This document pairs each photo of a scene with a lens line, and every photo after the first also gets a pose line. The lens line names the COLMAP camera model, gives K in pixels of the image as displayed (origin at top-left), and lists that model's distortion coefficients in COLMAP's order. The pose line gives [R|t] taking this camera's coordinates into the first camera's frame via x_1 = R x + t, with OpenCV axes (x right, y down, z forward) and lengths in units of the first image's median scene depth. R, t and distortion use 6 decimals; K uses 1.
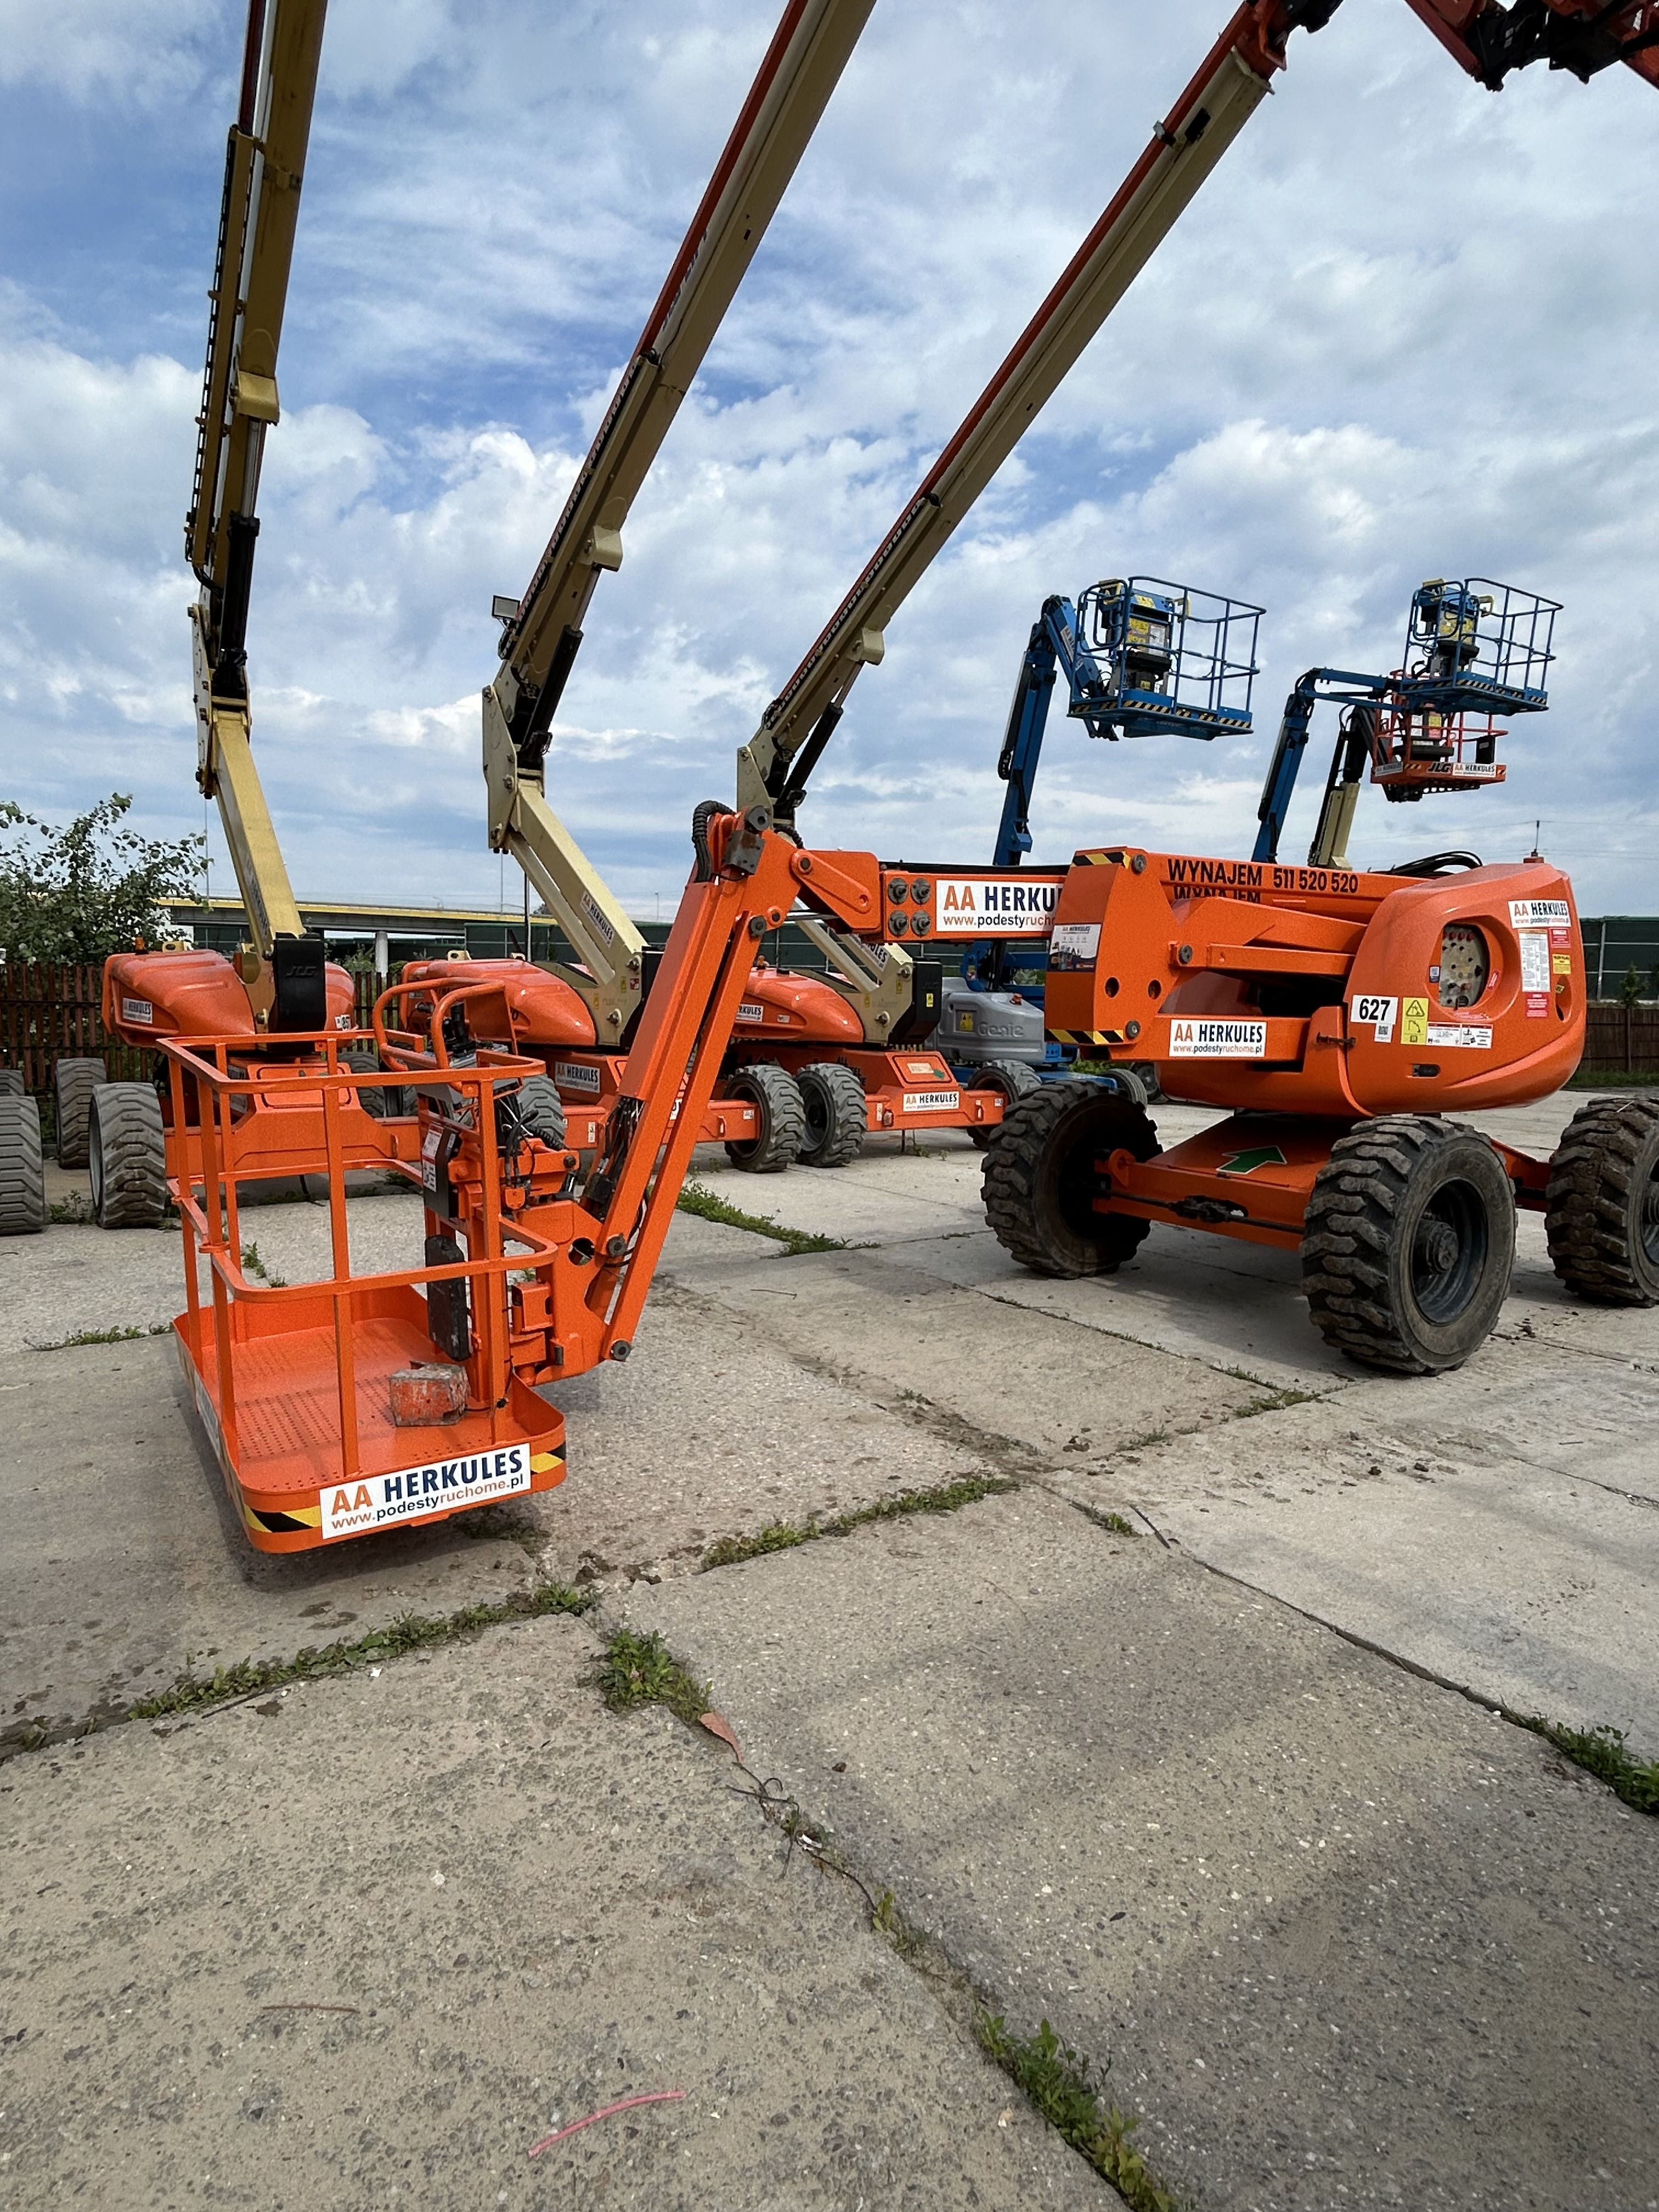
lens RADIAL K [[1261.2, 0, 817.3], [0, 1261.2, 1106.7], [0, 0, 1]] dist [0.000841, -0.002648]
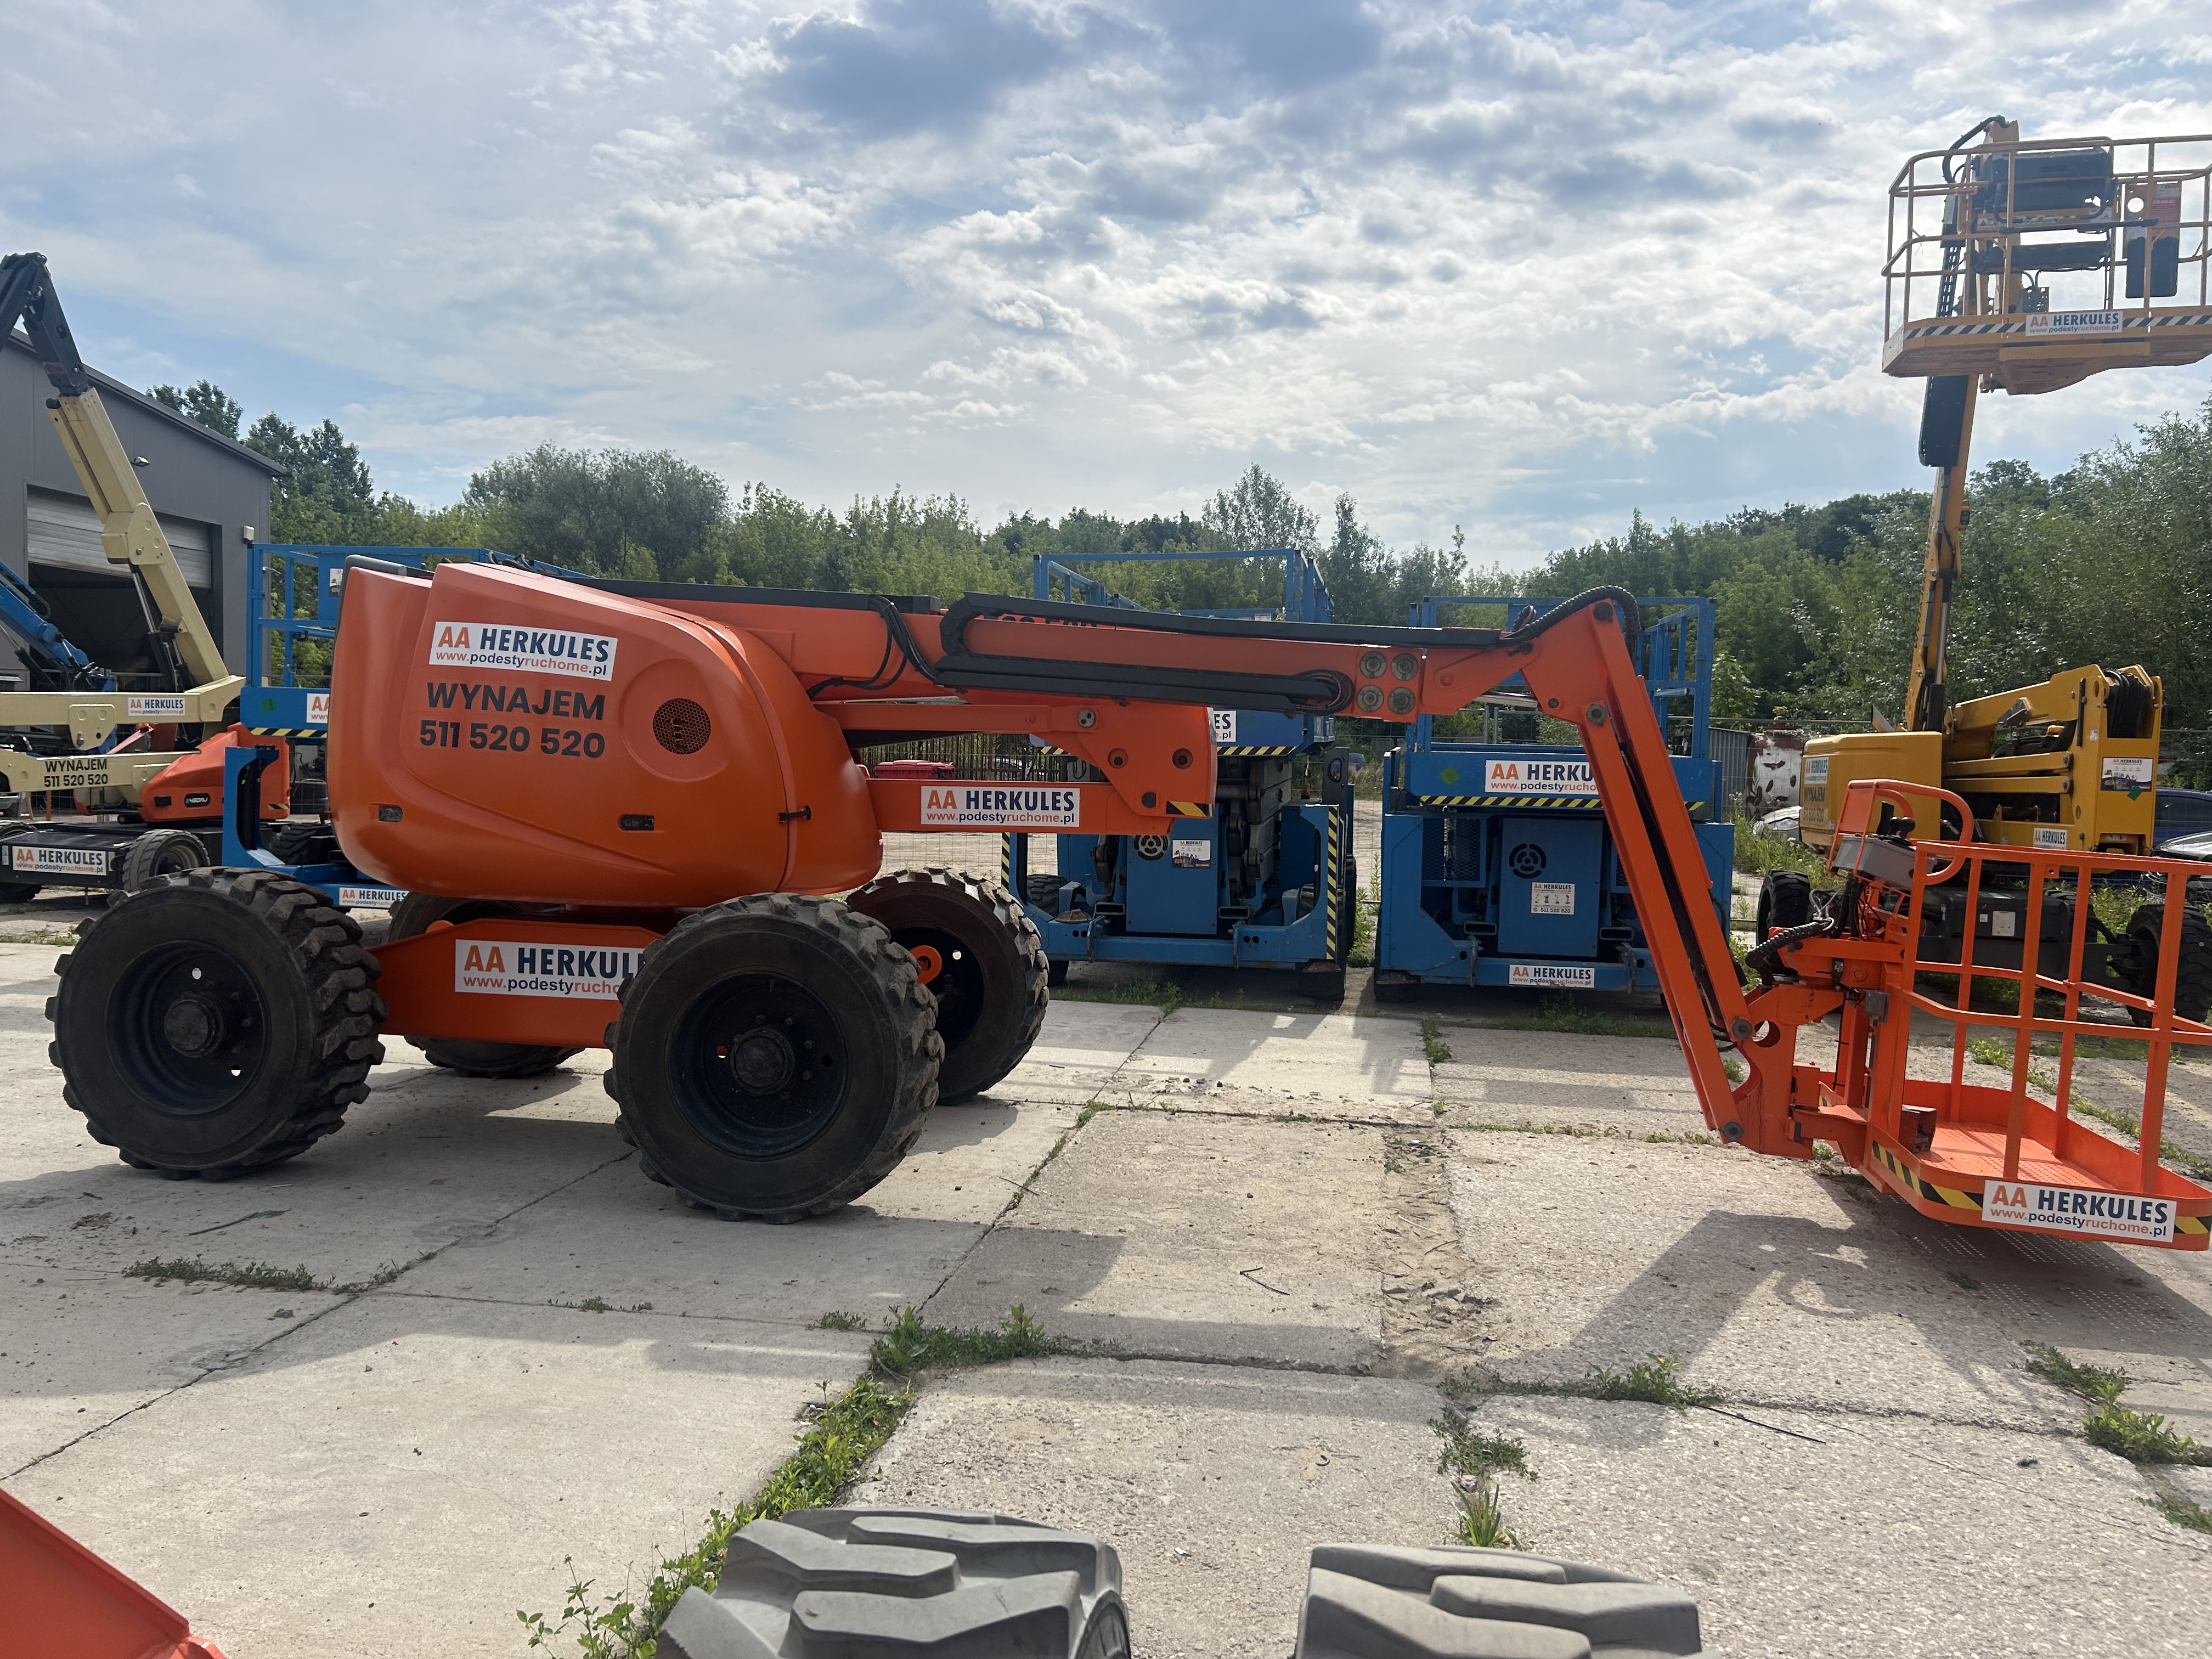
lens RADIAL K [[1665.4, 0, 1114.5], [0, 1665.4, 830.4], [0, 0, 1]] dist [0.054388, -0.061126]
pose [[-0.725491, -0.070664, 0.684595, -0.579420], [0.021778, 0.991860, 0.125459, -0.187067], [-0.687887, 0.105928, -0.718046, 1.818758]]
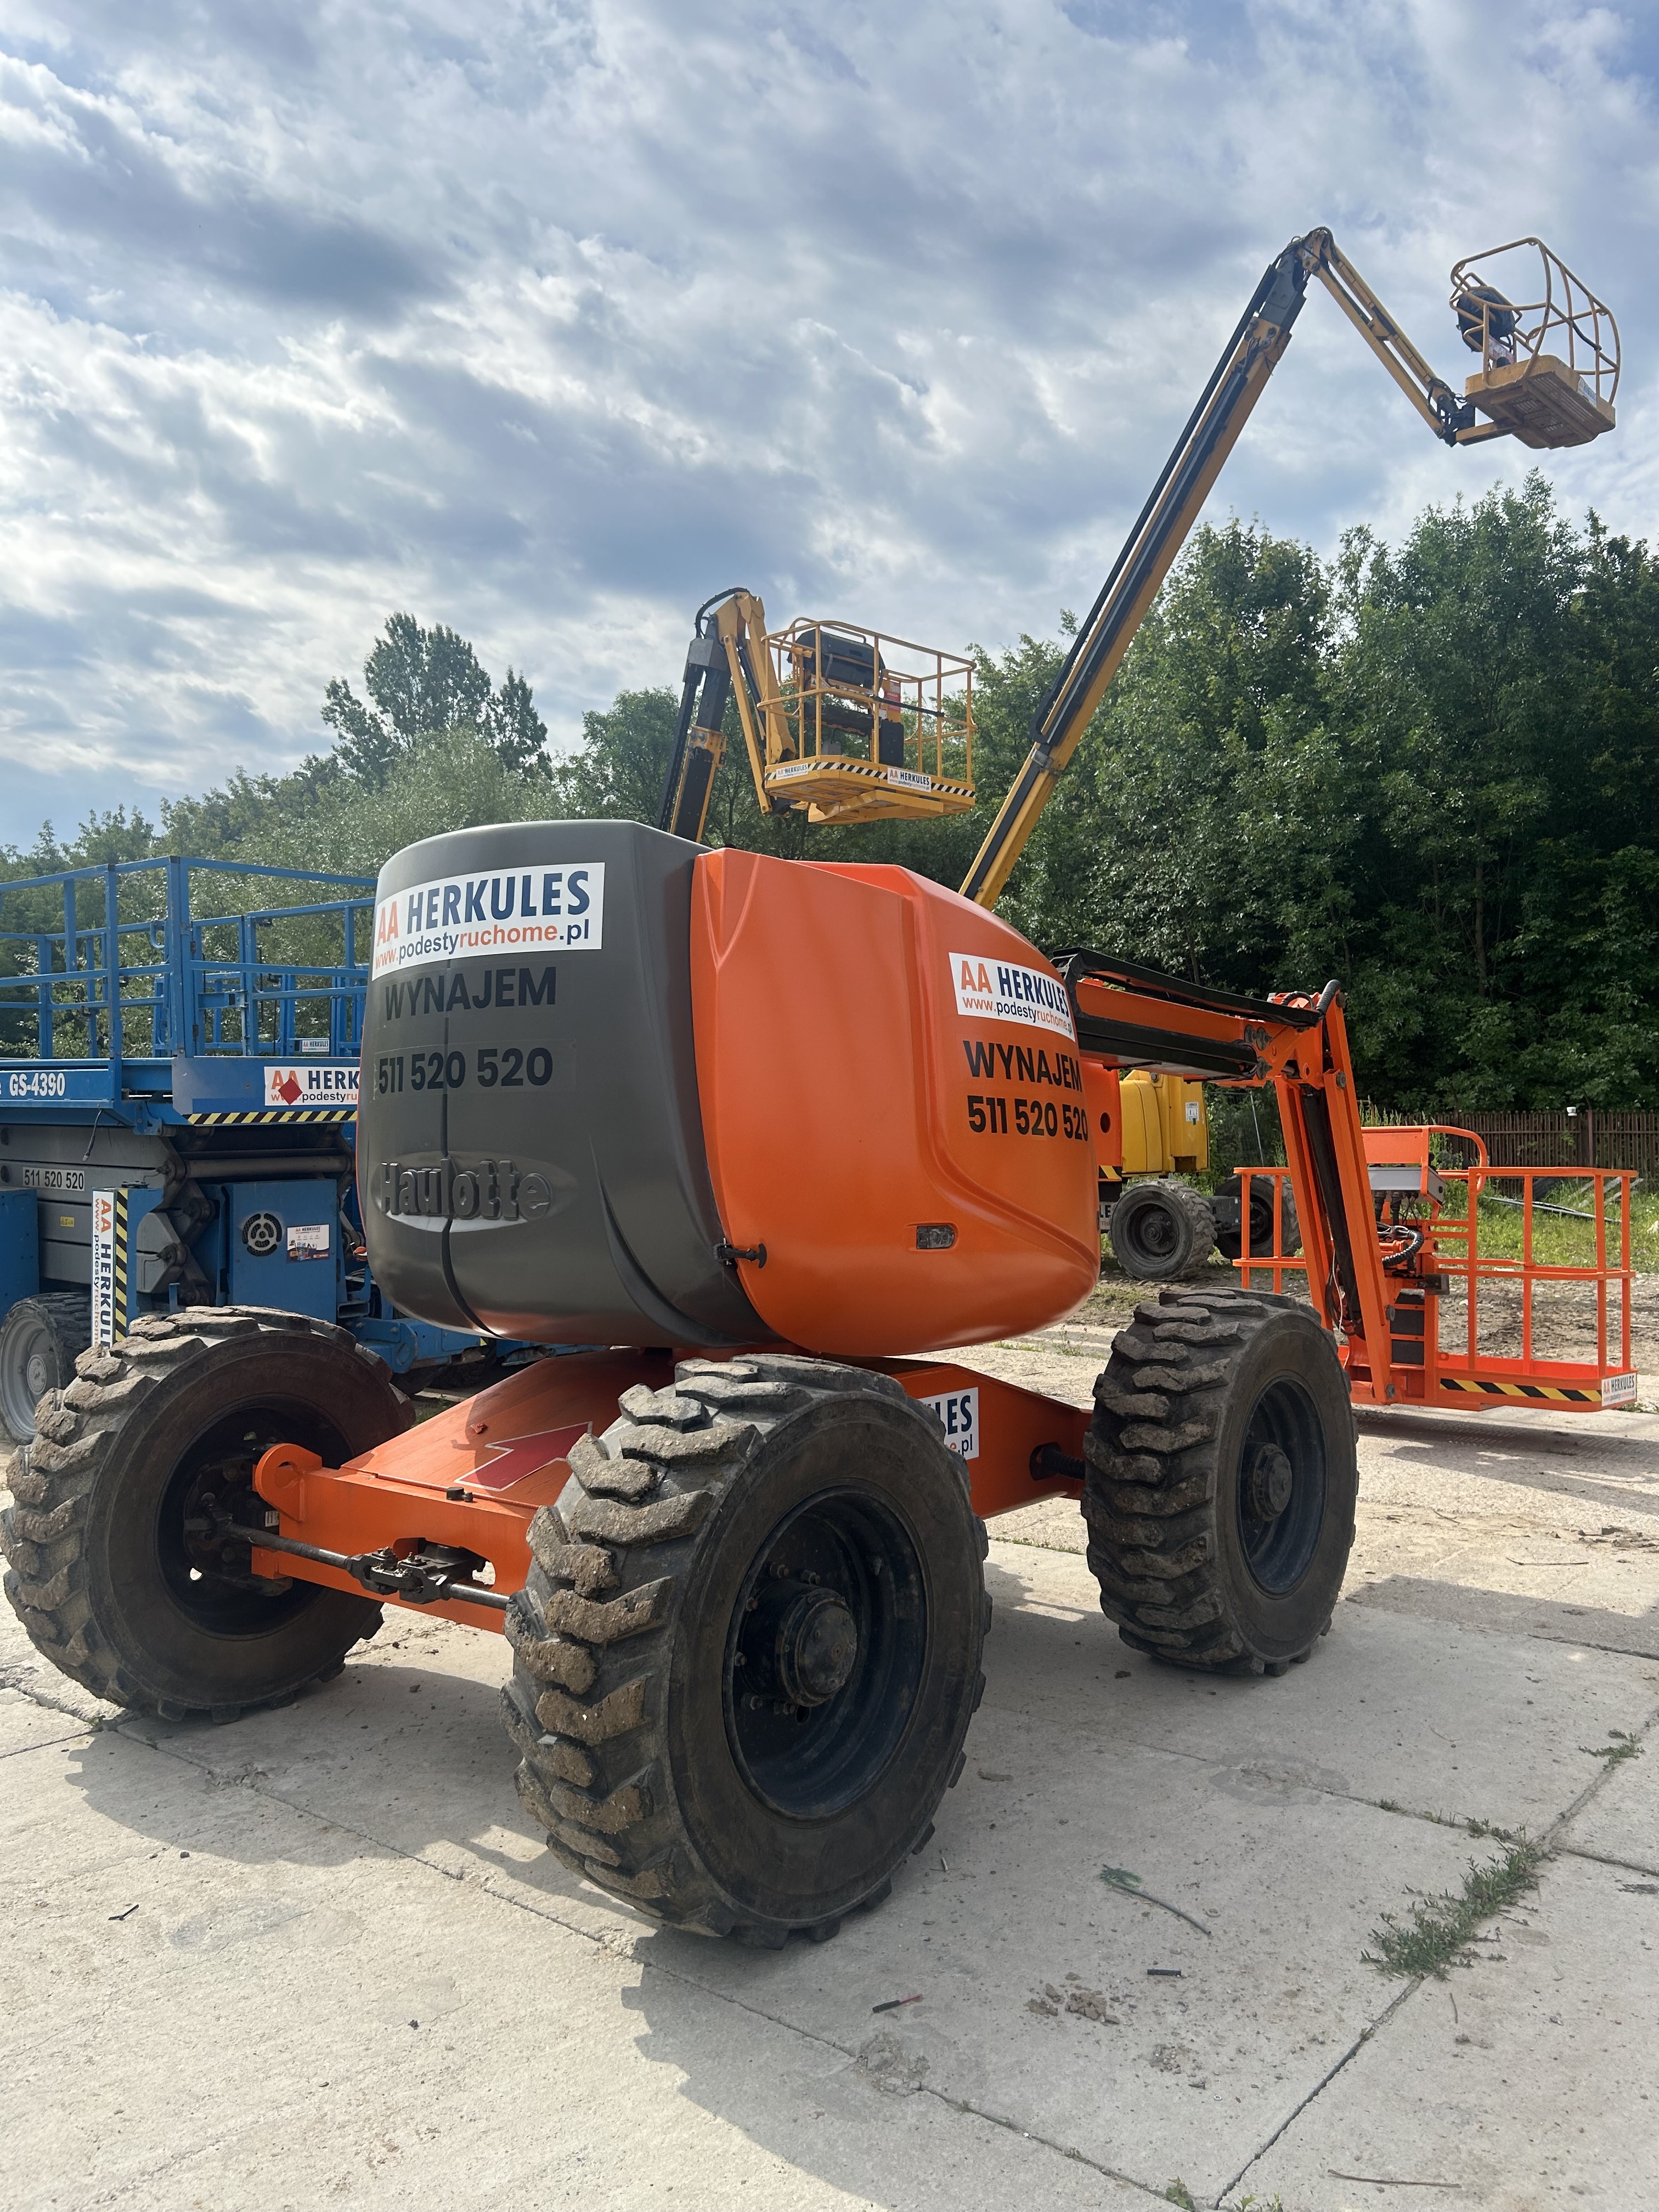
lens RADIAL K [[1665.4, 0, 821.5], [0, 1665.4, 1107.8], [0, 0, 1]] dist [0.054388, -0.061126]
pose [[-0.961348, -0.020385, -0.274581, 0.704803], [-0.041823, 0.996495, 0.072448, -0.176617], [0.272142, 0.081132, -0.958831, 2.017140]]
